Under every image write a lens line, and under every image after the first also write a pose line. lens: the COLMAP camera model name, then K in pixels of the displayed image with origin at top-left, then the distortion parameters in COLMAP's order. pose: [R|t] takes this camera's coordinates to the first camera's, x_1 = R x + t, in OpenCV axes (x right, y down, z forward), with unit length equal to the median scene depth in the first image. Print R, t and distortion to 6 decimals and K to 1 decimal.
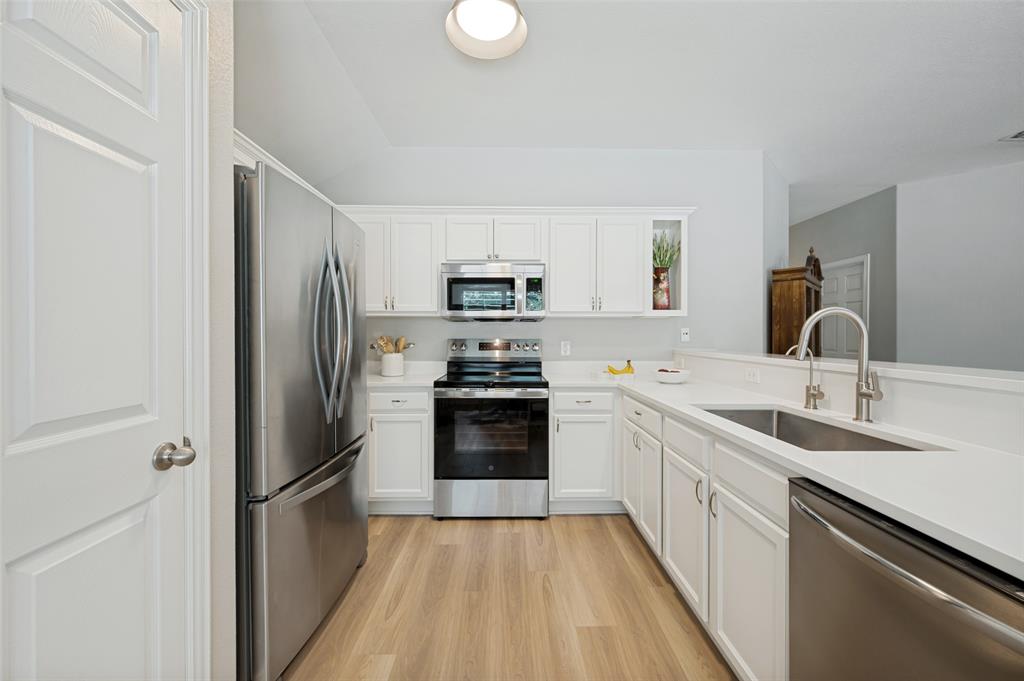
lens RADIAL K [[409.3, 0, 513.5], [0, 409.3, 336.3], [0, 0, 1]] dist [-0.000150, 0.000358]
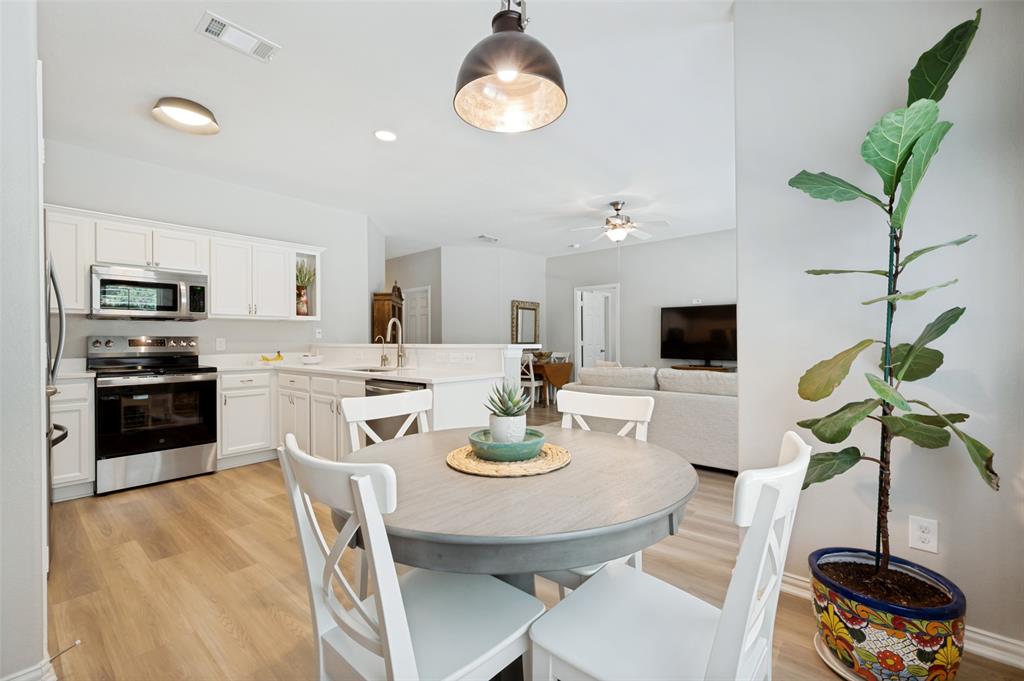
lens RADIAL K [[438.8, 0, 512.0], [0, 438.8, 340.5], [0, 0, 1]] dist [-0.002620, -0.000107]
pose [[0.672434, -0.004532, 0.740143, -0.284256], [0.009233, 0.999955, -0.002266, 0.032760], [-0.740099, 0.008358, 0.672446, -0.578200]]
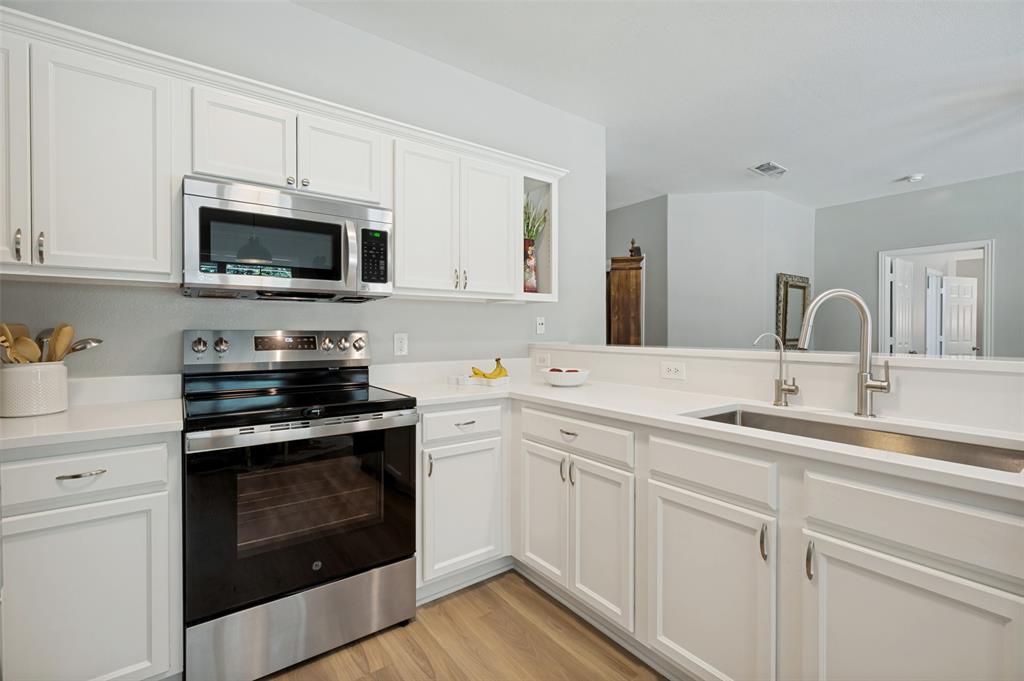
lens RADIAL K [[446.3, 0, 515.1], [0, 446.3, 334.6], [0, 0, 1]] dist [0.000419, 0.000083]
pose [[0.807092, -0.005355, 0.590402, -0.171752], [0.001577, 0.999975, 0.006914, 0.009593], [-0.590424, -0.004649, 0.807080, 0.329419]]
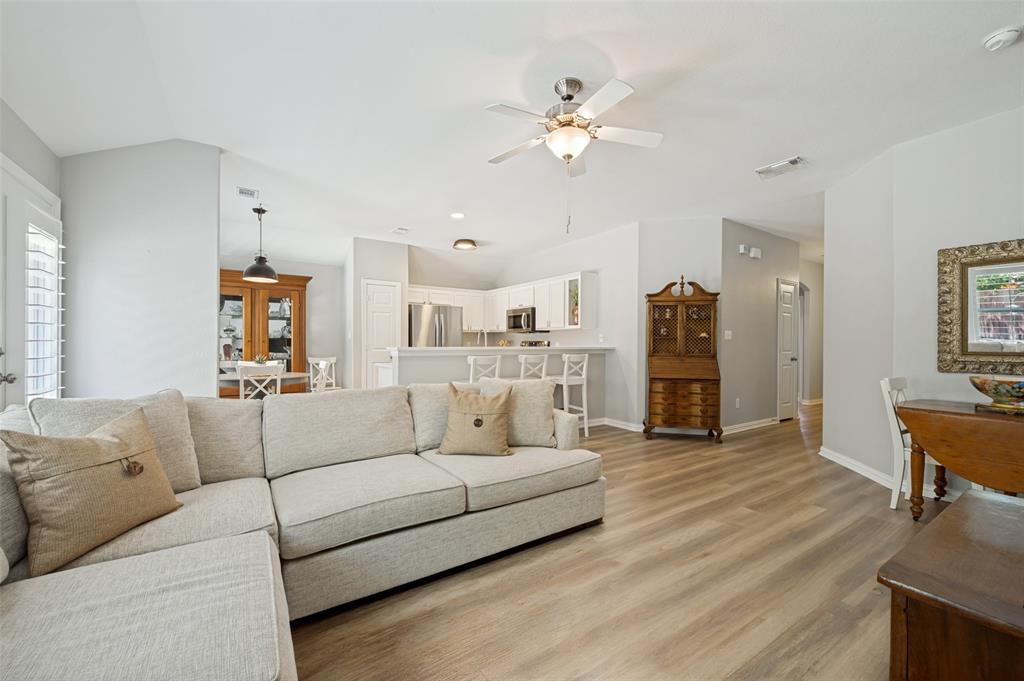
lens RADIAL K [[409.3, 0, 513.5], [0, 409.3, 336.3], [0, 0, 1]] dist [-0.000150, 0.000358]
pose [[0.537629, -0.013898, -0.843067, 1.787083], [-0.003151, 0.999824, -0.018492, 0.025007], [0.843176, 0.012598, 0.537491, -0.288261]]
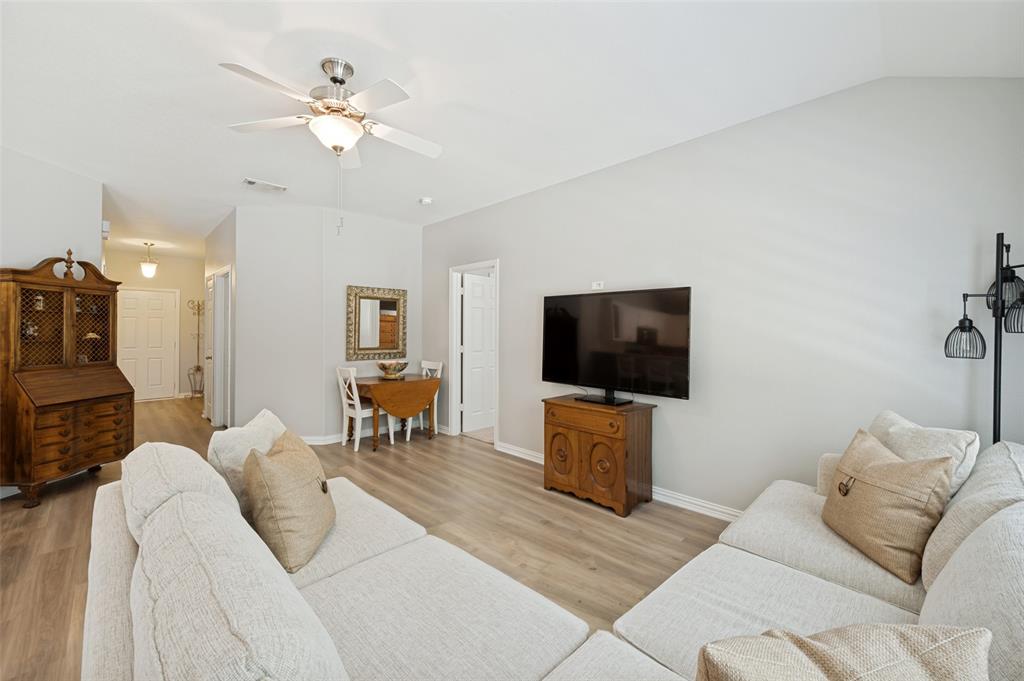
lens RADIAL K [[411.0, 0, 512.3], [0, 411.0, 327.8], [0, 0, 1]] dist [-0.000005, 0.000113]
pose [[0.726094, 0.005044, 0.687577, 0.907039], [-0.000494, 0.999977, -0.006814, -0.027594], [-0.687596, 0.004607, 0.726079, -0.487482]]
